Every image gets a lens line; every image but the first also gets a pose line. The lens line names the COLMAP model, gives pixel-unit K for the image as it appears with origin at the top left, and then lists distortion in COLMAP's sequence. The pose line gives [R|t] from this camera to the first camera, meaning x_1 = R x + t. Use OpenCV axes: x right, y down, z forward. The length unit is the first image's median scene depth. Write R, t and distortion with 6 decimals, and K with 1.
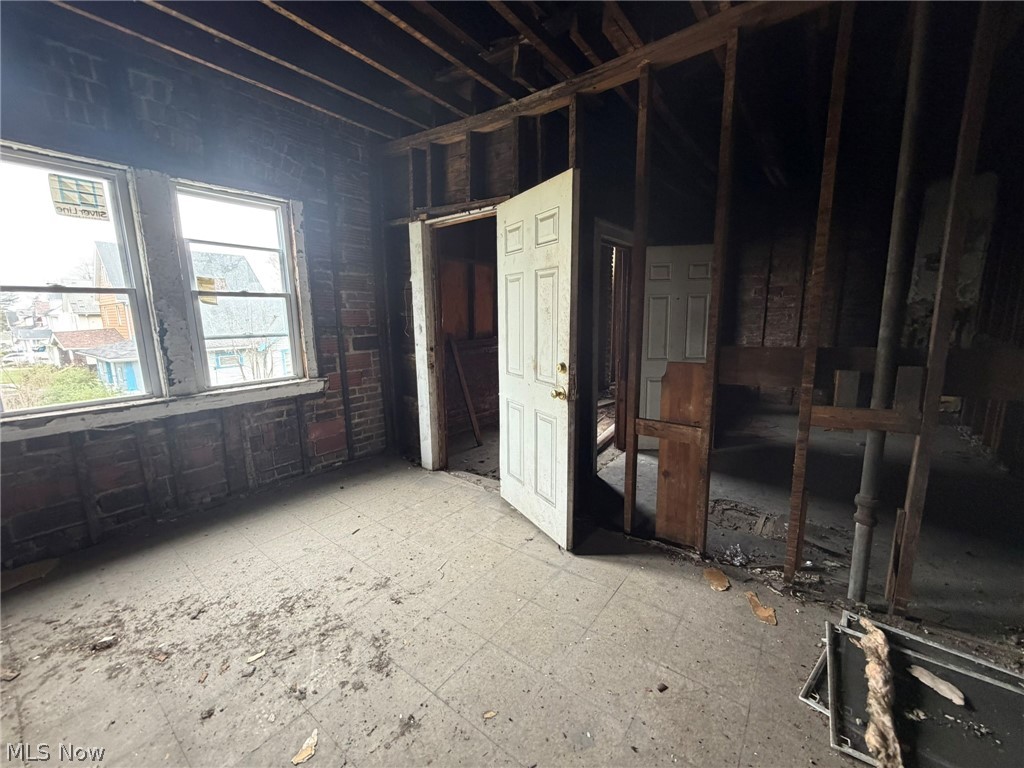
lens RADIAL K [[407.9, 0, 511.6], [0, 407.9, 383.6], [0, 0, 1]] dist [-0.002563, 0.000170]
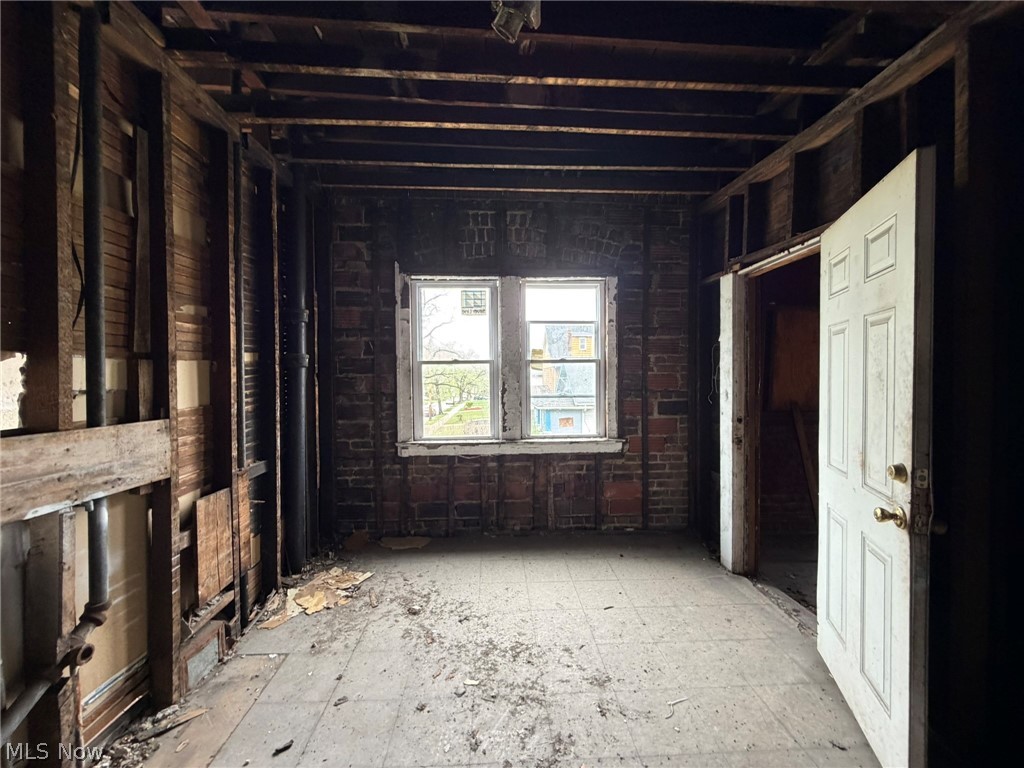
lens RADIAL K [[407.9, 0, 513.4], [0, 407.9, 383.7], [0, 0, 1]] dist [-0.002563, 0.000170]
pose [[0.639862, 0.016996, -0.768302, 0.186034], [-0.128286, 0.988089, -0.084982, -0.038106], [0.757707, 0.152940, 0.634421, 0.159597]]
